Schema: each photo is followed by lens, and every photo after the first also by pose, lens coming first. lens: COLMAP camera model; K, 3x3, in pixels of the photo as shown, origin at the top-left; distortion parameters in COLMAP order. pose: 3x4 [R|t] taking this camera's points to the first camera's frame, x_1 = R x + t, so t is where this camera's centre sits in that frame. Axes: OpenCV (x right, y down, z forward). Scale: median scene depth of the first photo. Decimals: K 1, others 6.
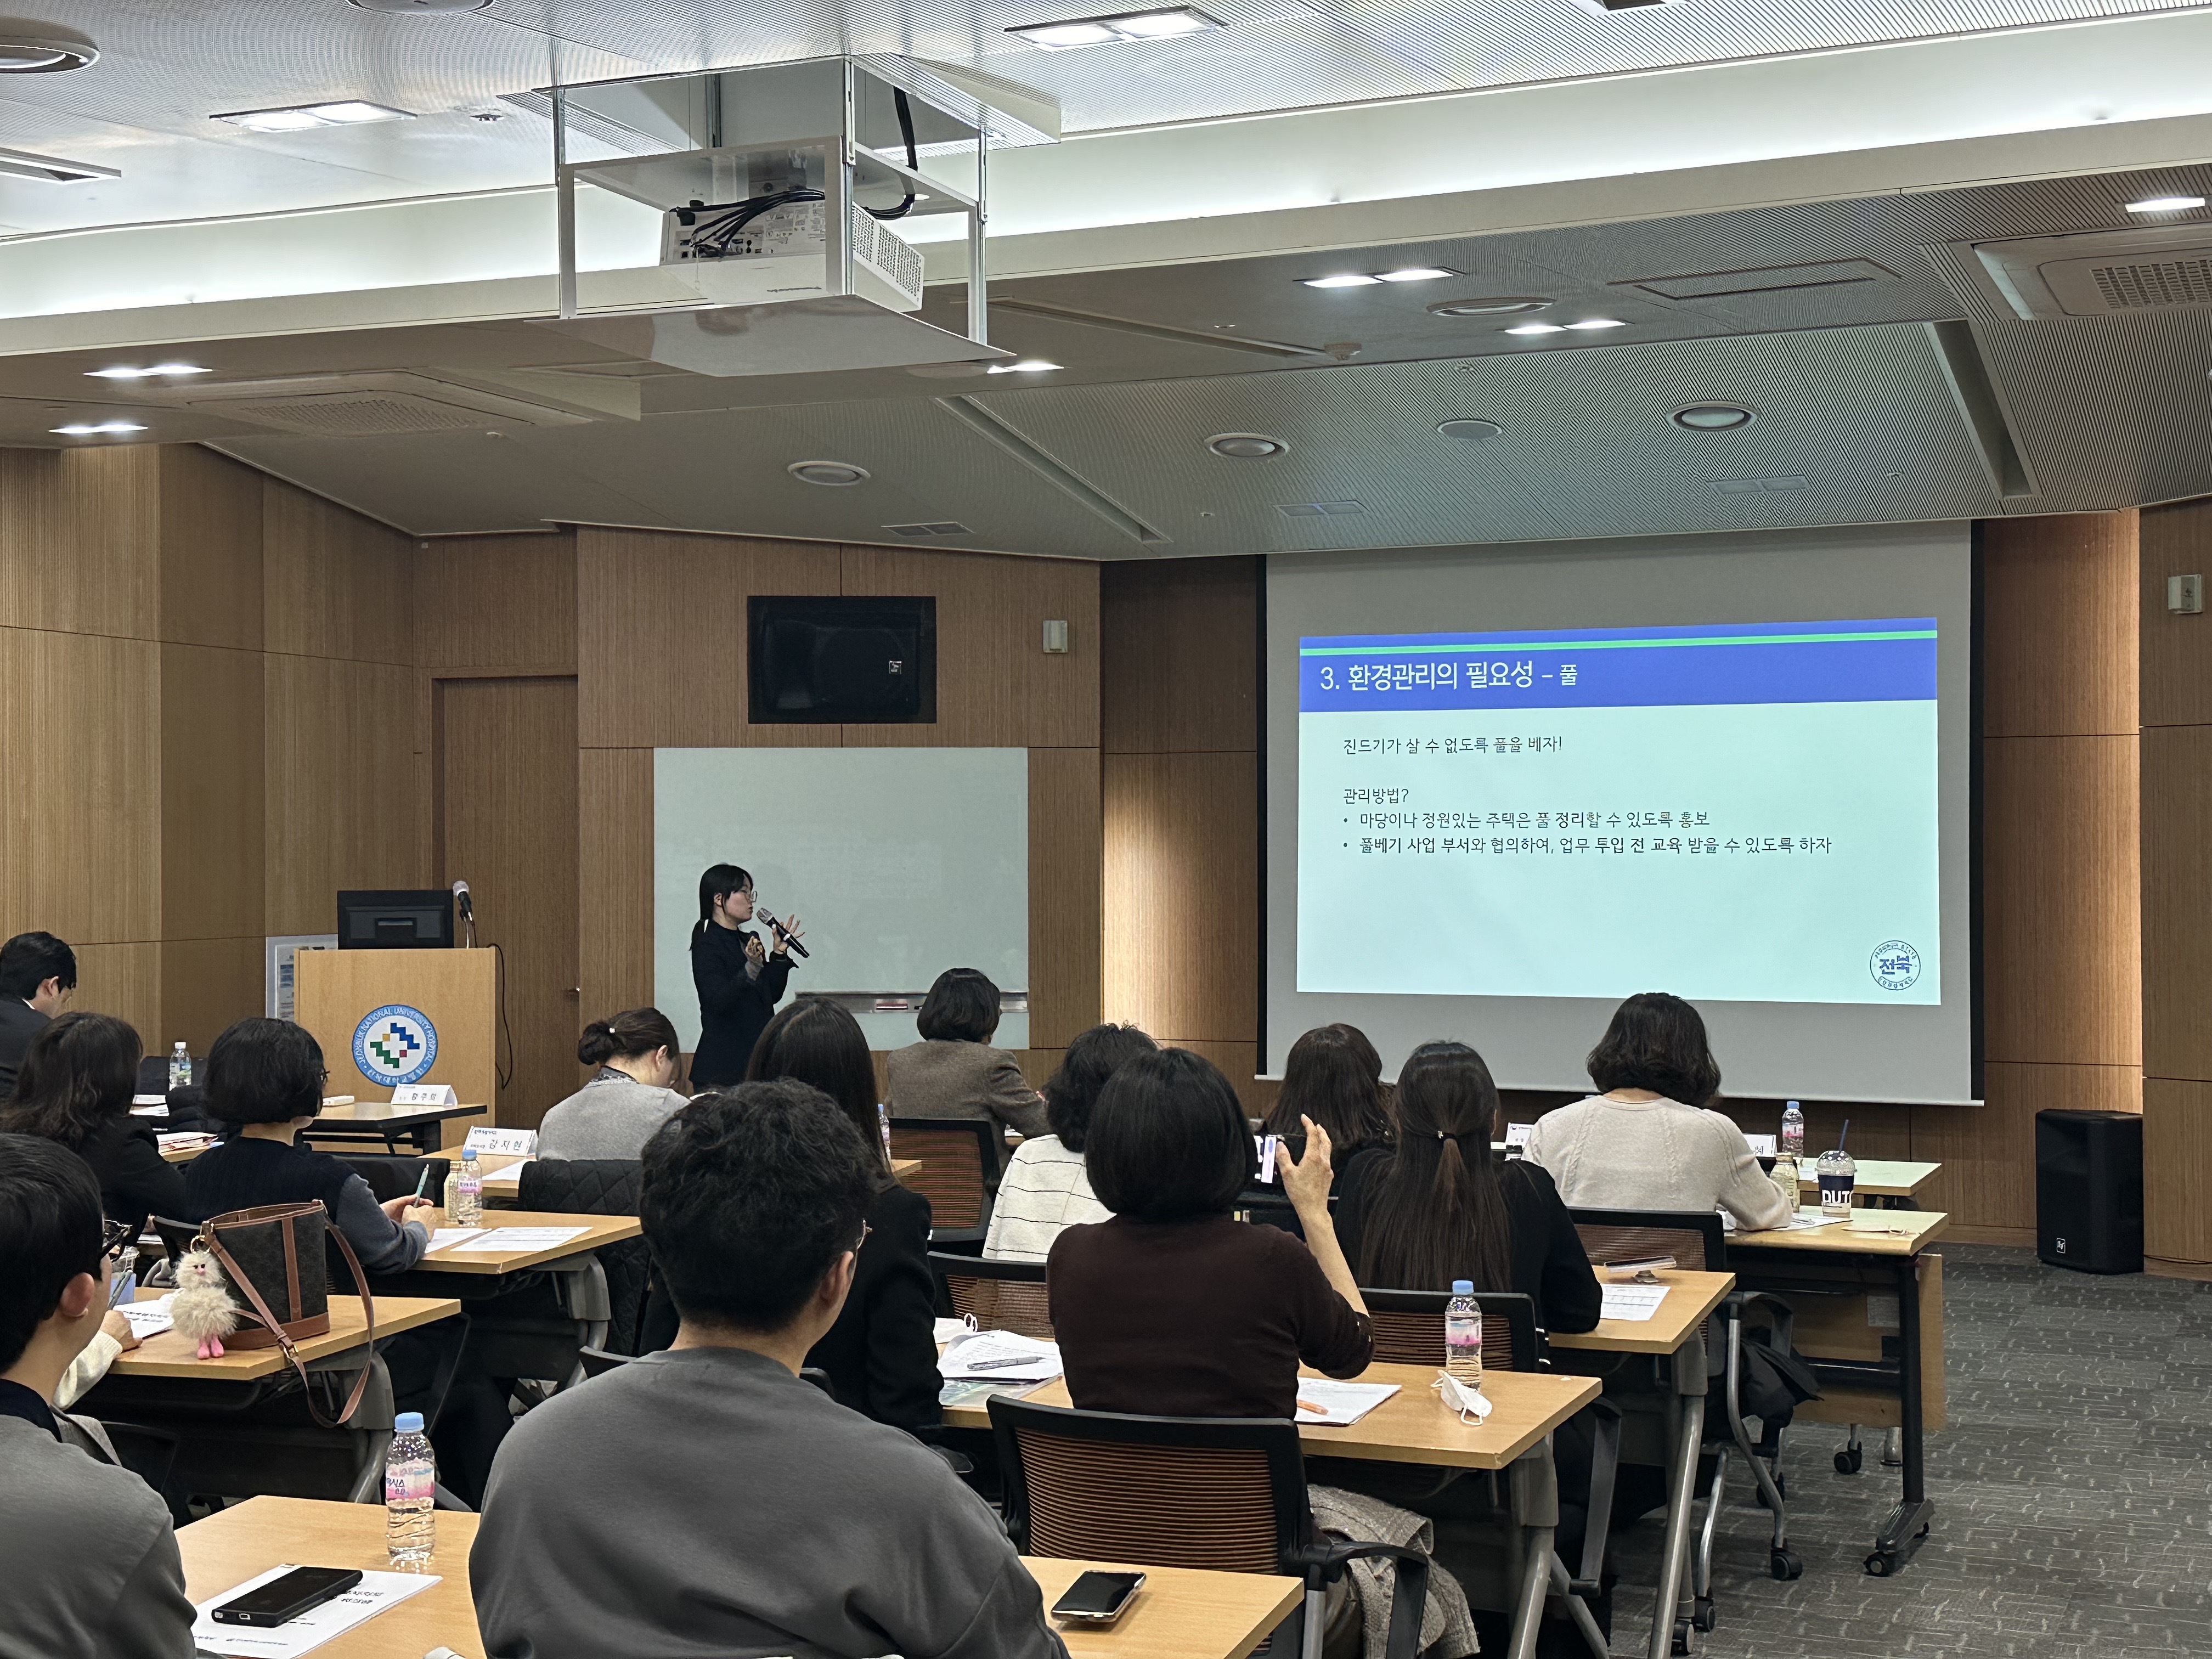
lens RADIAL K [[2924.4, 0, 1106.0], [0, 2924.4, 829.5], [0, 0, 1]] dist [0.143164, 0.054175]
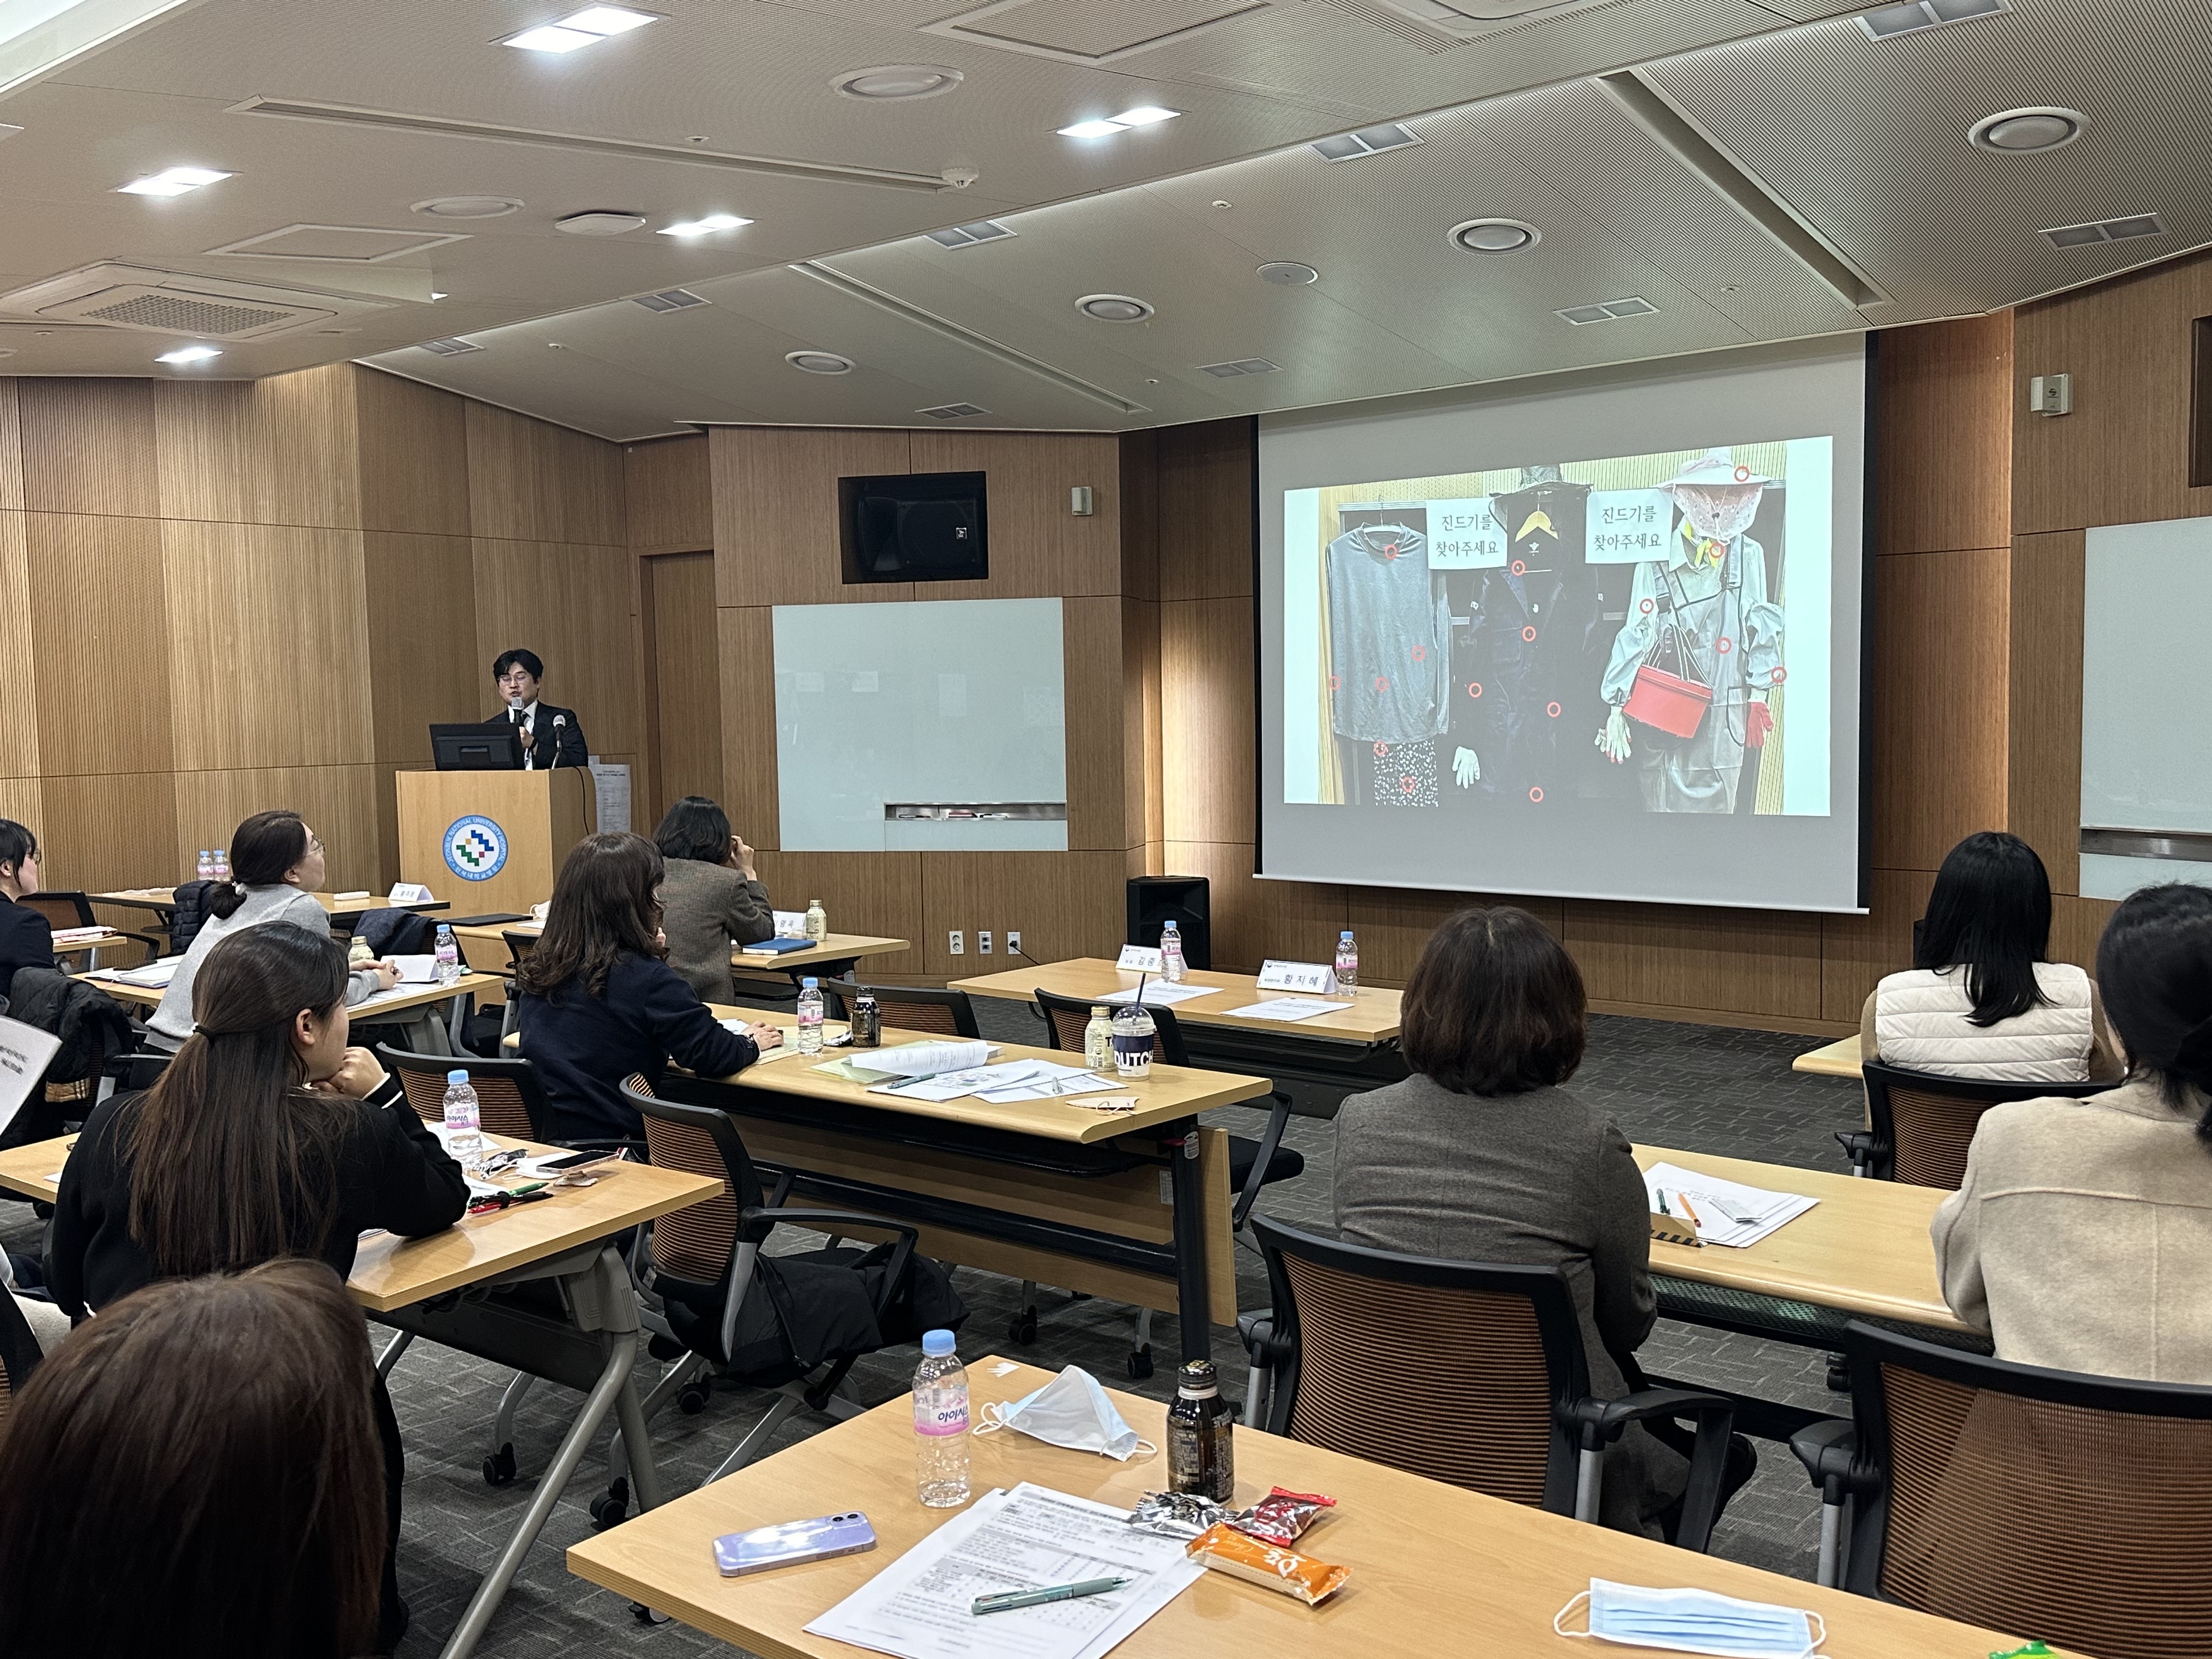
lens RADIAL K [[1971.3, 0, 1106.0], [0, 1971.3, 829.5], [0, 0, 1]] dist [0.072261, -0.007922]
pose [[0.958706, 0.004094, -0.284371, 0.247094], [0.017519, 0.997148, 0.073416, 0.008468], [0.283860, -0.075366, 0.955899, 0.271703]]
